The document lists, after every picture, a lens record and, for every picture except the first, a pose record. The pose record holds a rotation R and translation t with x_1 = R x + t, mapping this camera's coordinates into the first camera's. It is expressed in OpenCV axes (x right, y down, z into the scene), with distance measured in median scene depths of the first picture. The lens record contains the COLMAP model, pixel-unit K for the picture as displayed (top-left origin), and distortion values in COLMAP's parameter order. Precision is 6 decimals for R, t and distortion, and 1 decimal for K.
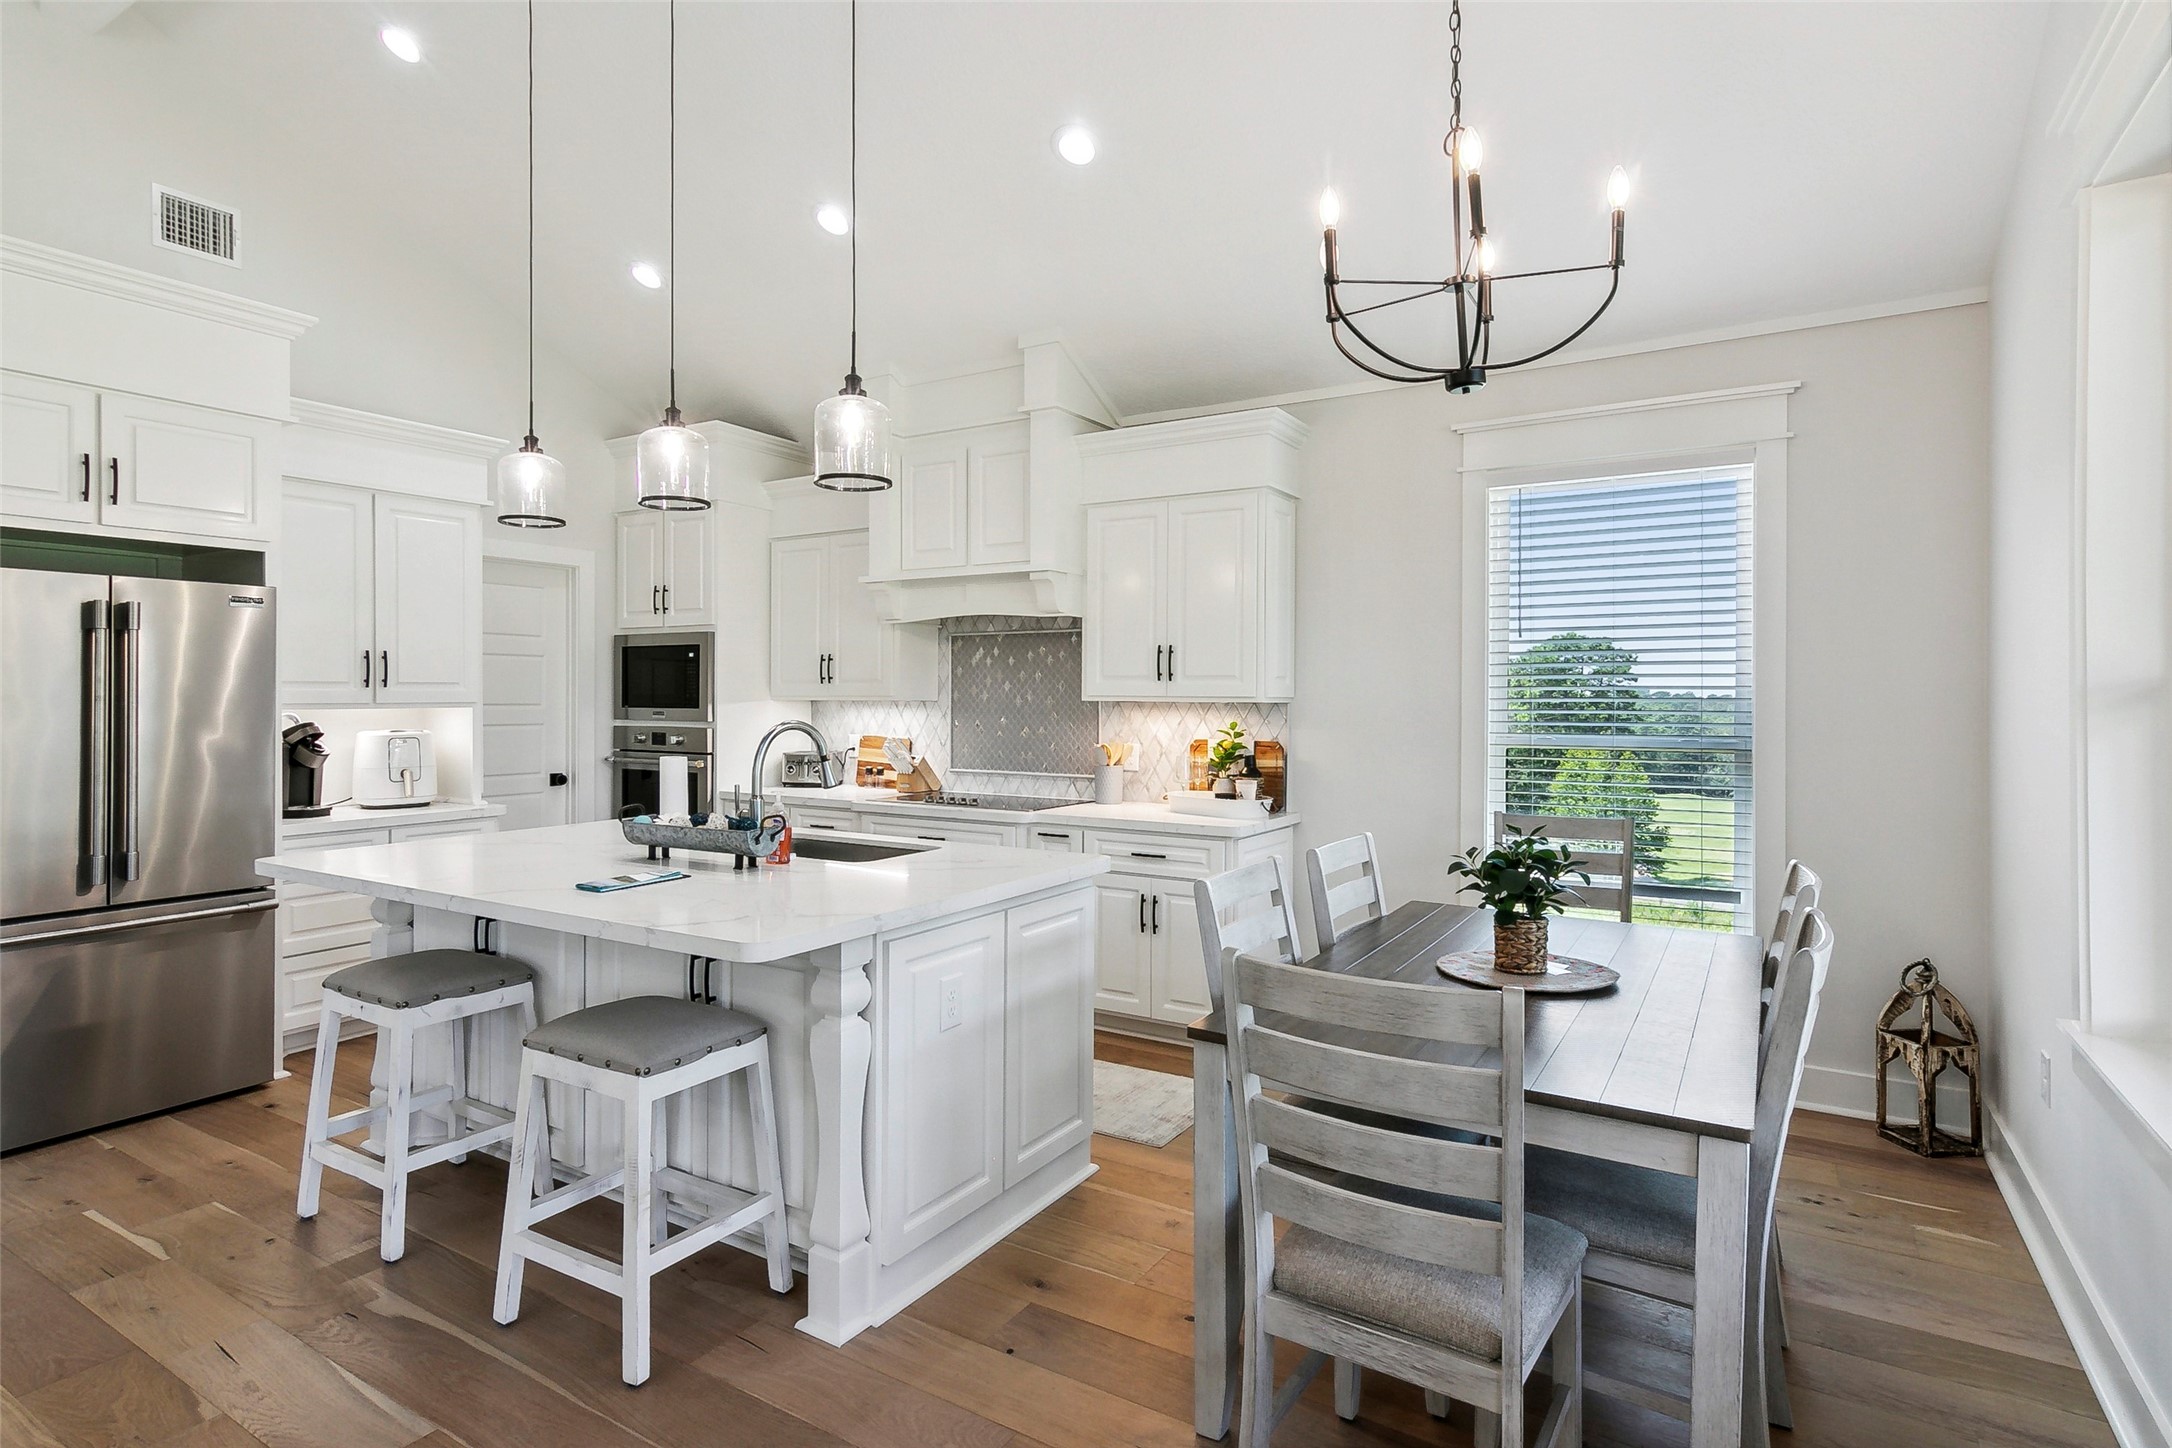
lens RADIAL K [[1108.0, 0, 1083.7], [0, 1108.0, 688.2], [0, 0, 1]] dist [0.002867, 0.000619]
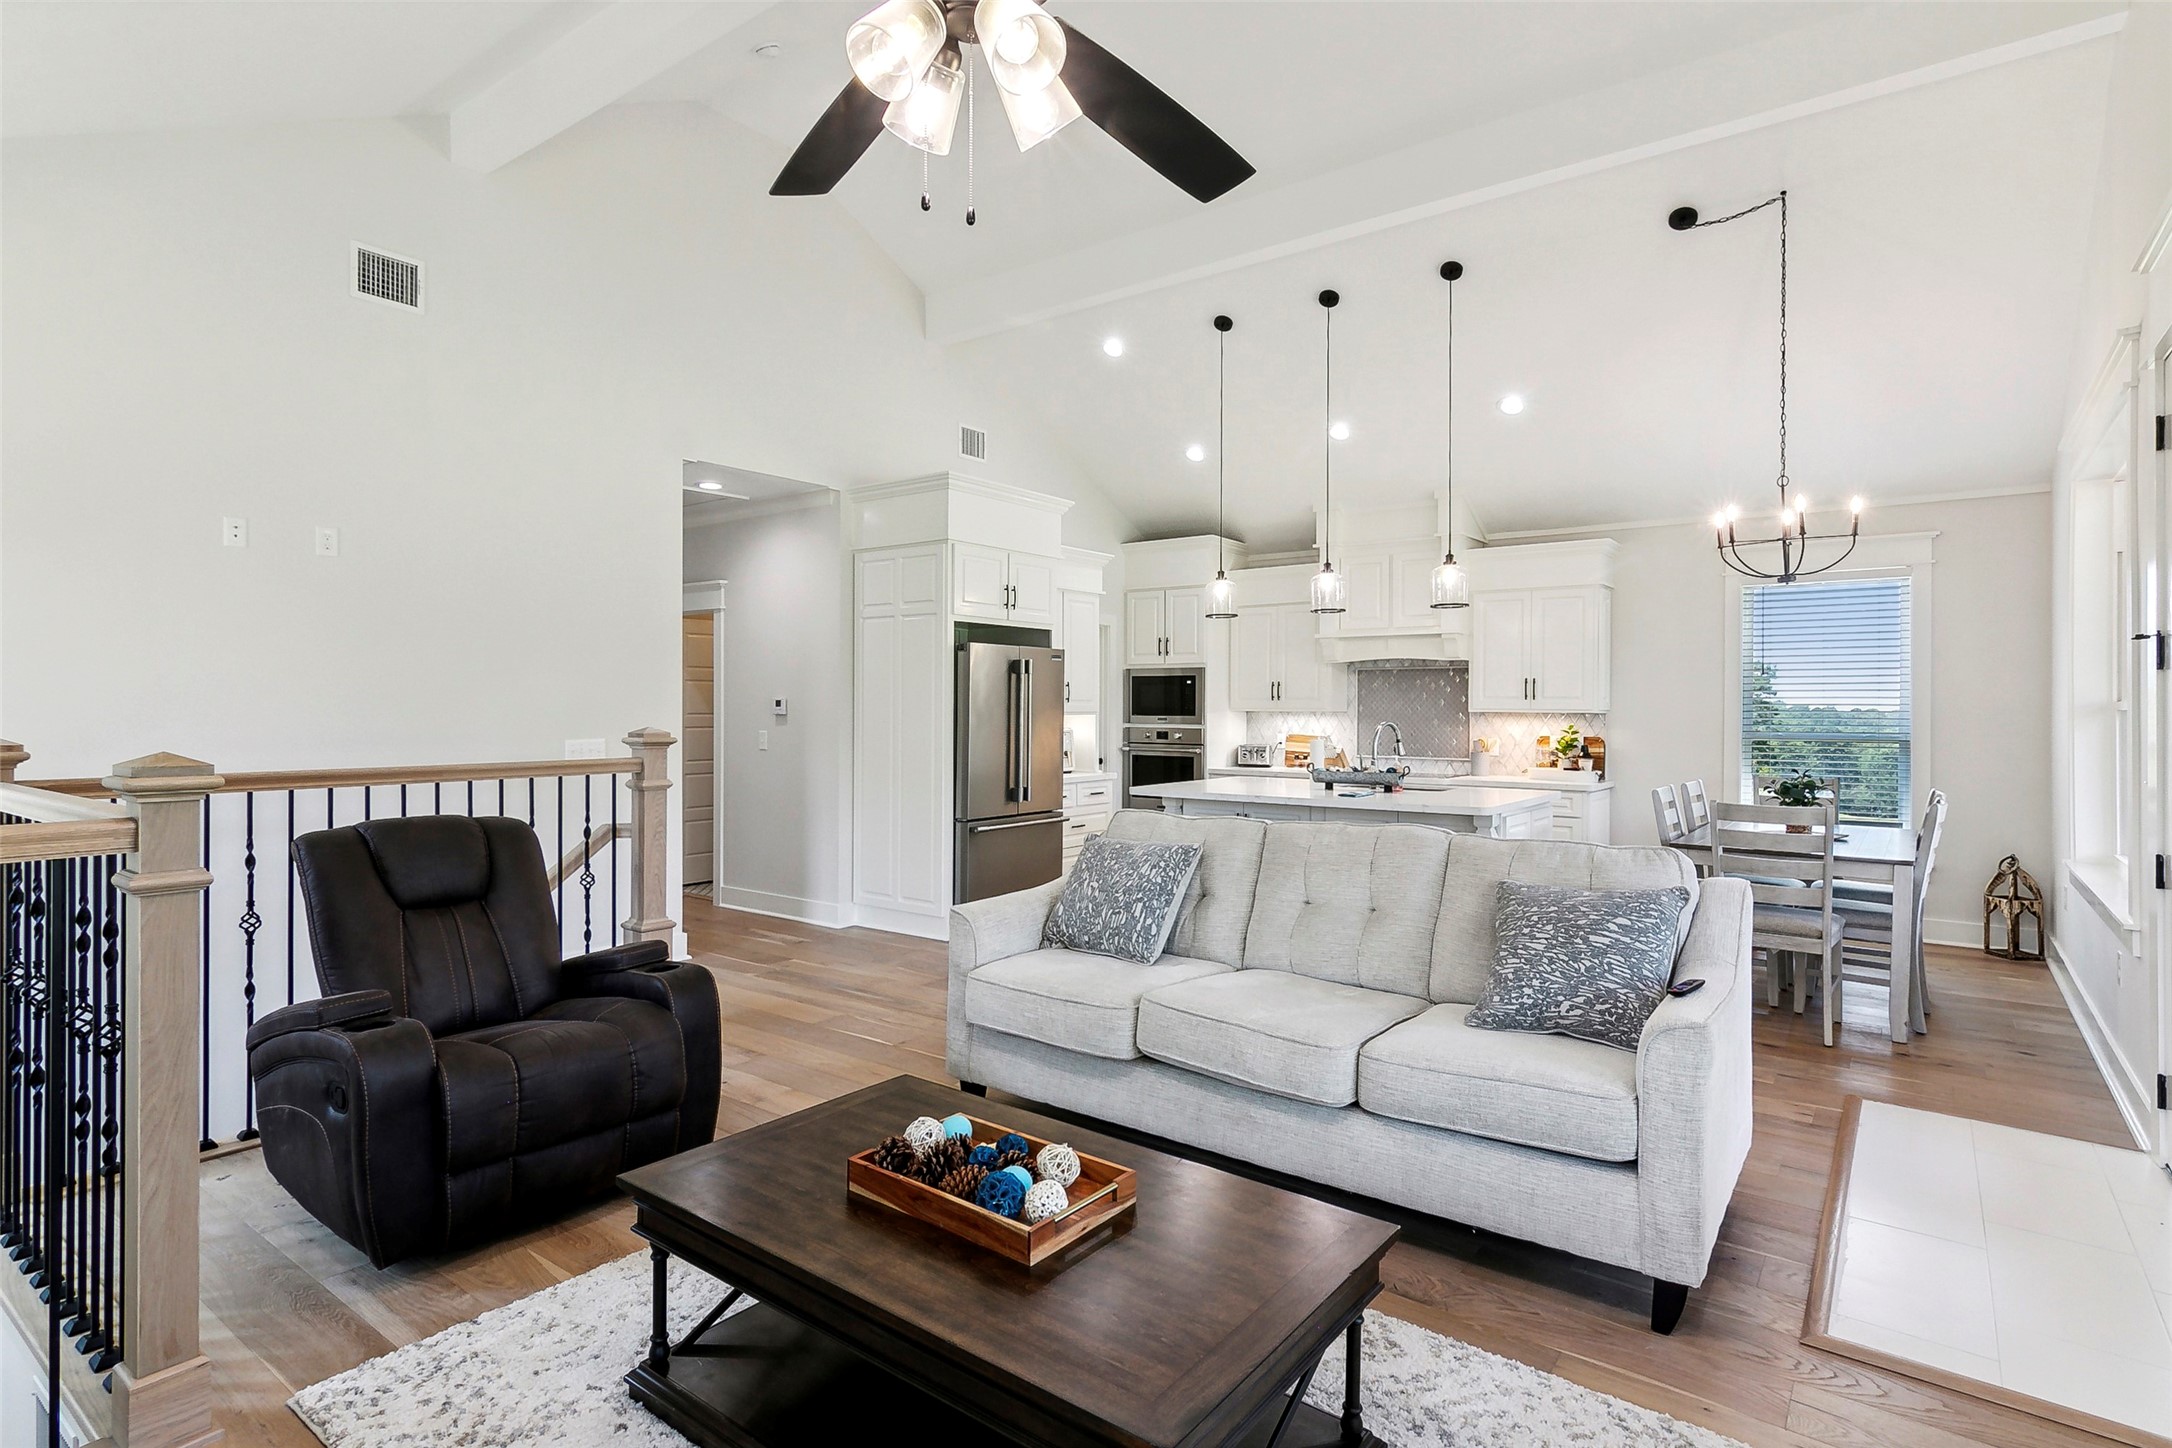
lens RADIAL K [[1105.1, 0, 1082.0], [0, 1105.1, 698.0], [0, 0, 1]] dist [0.003357, -0.000183]
pose [[0.995606, 0.001374, -0.093632, -0.435358], [-0.001603, 0.999996, -0.002375, -0.004285], [0.093628, 0.002514, 0.995604, -0.701381]]
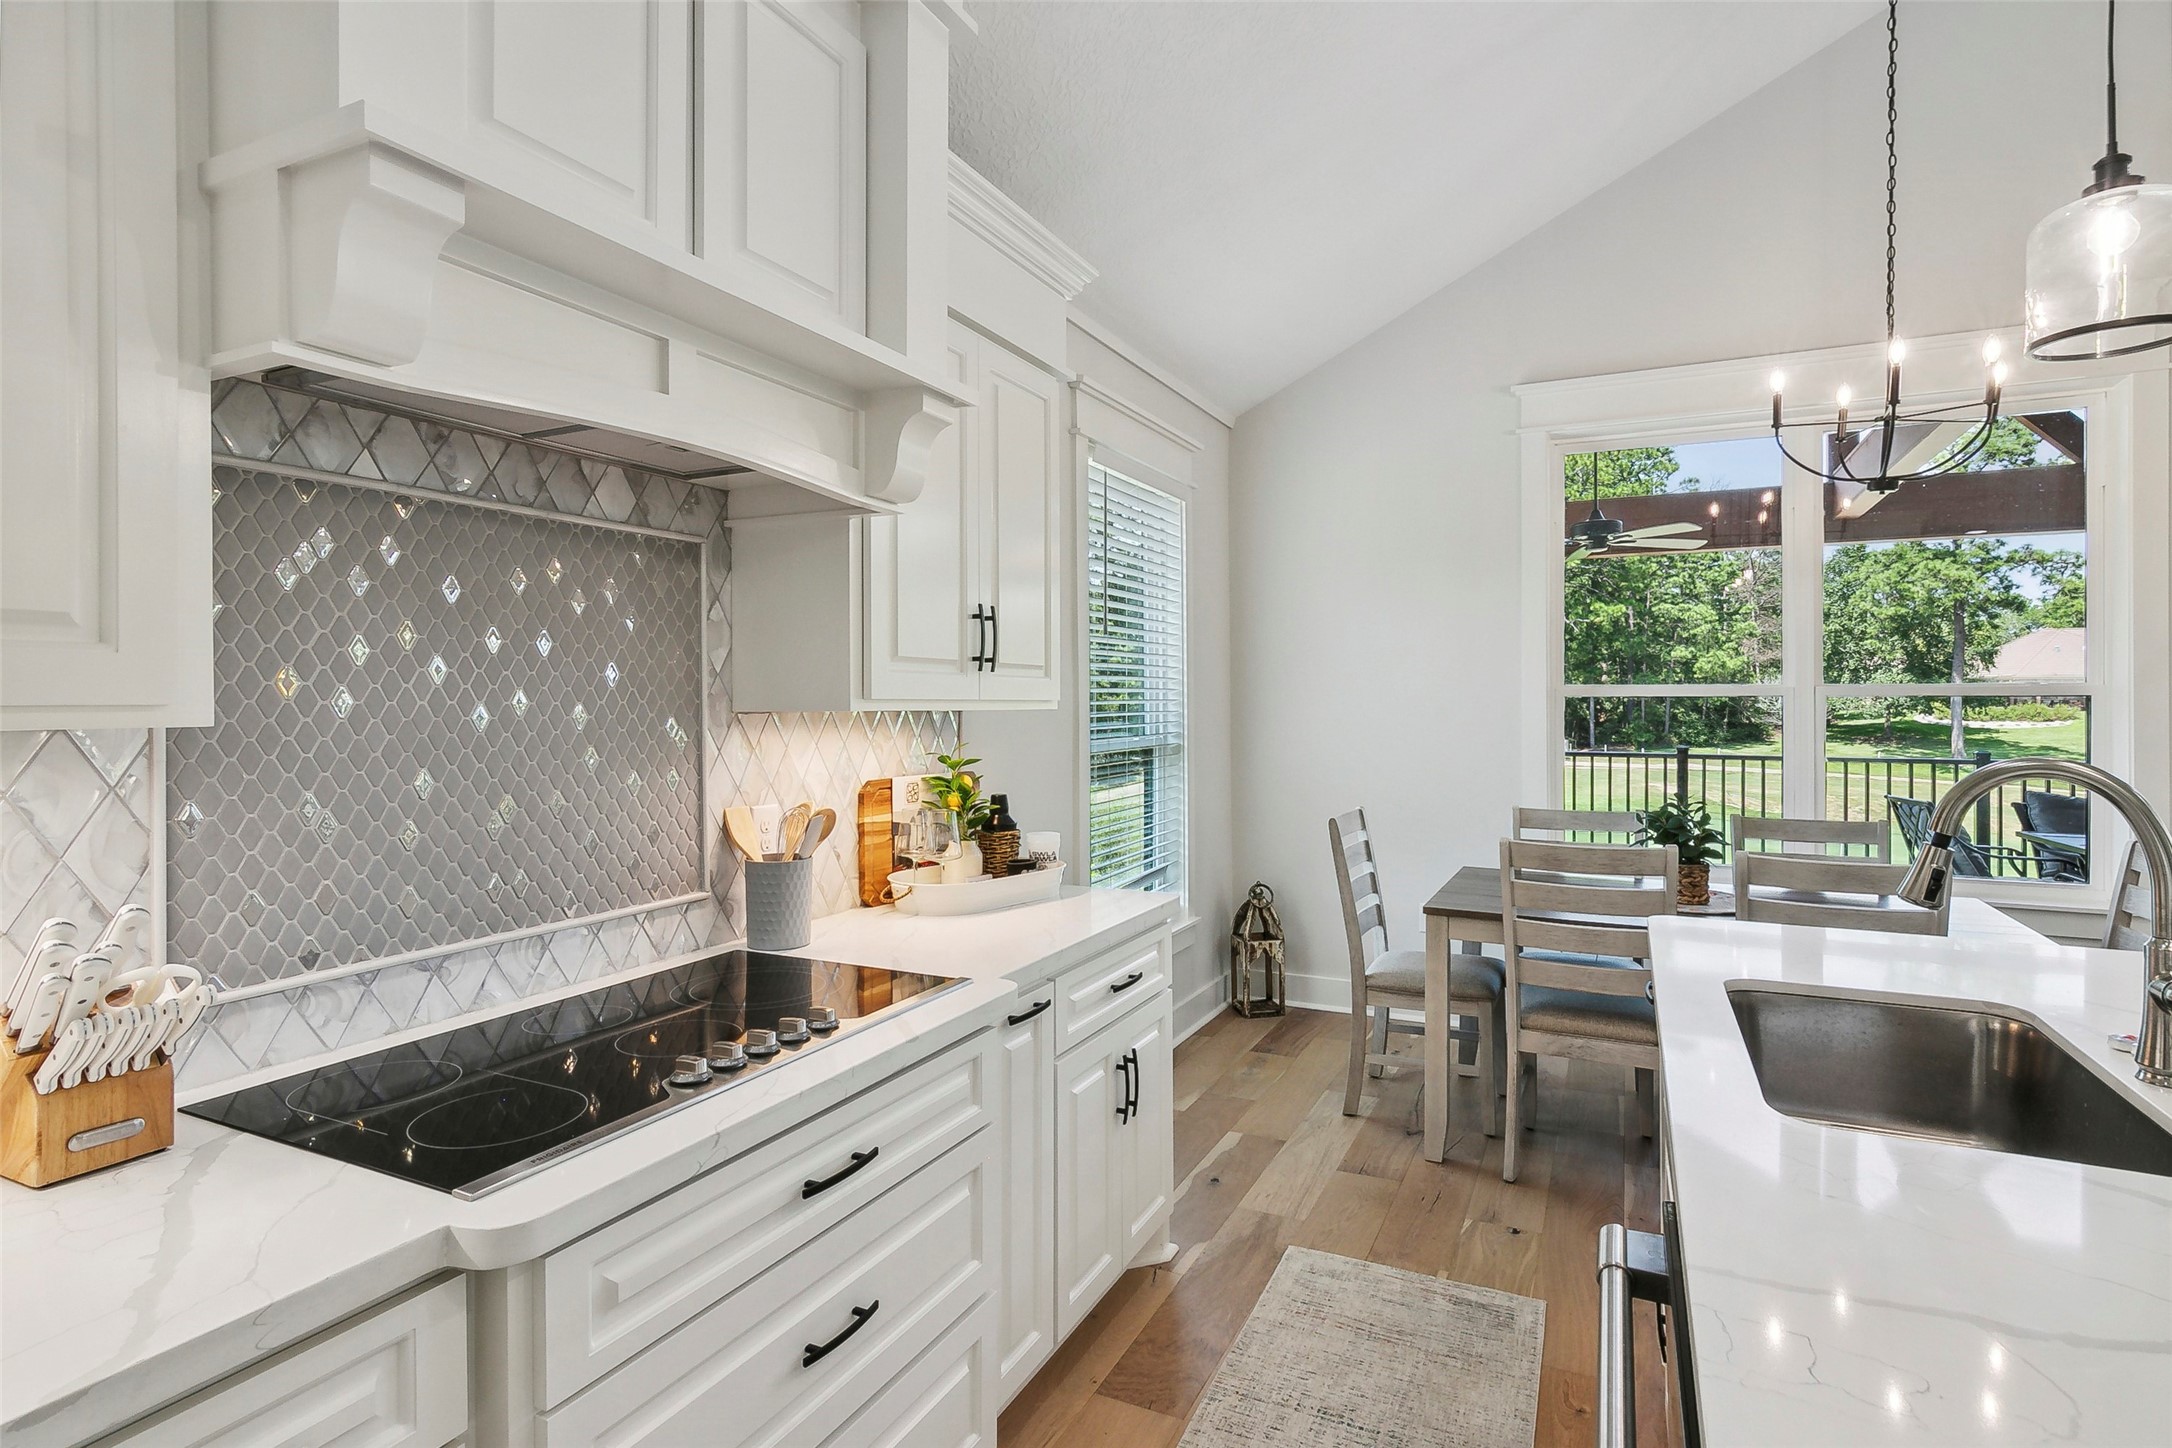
lens RADIAL K [[1105.1, 0, 1082.0], [0, 1105.1, 698.0], [0, 0, 1]] dist [0.003357, -0.000183]
pose [[-0.104072, -0.001408, 0.994569, -0.461542], [-0.004951, 0.999987, 0.000897, 0.005352], [-0.994557, -0.004831, -0.104078, 1.002633]]
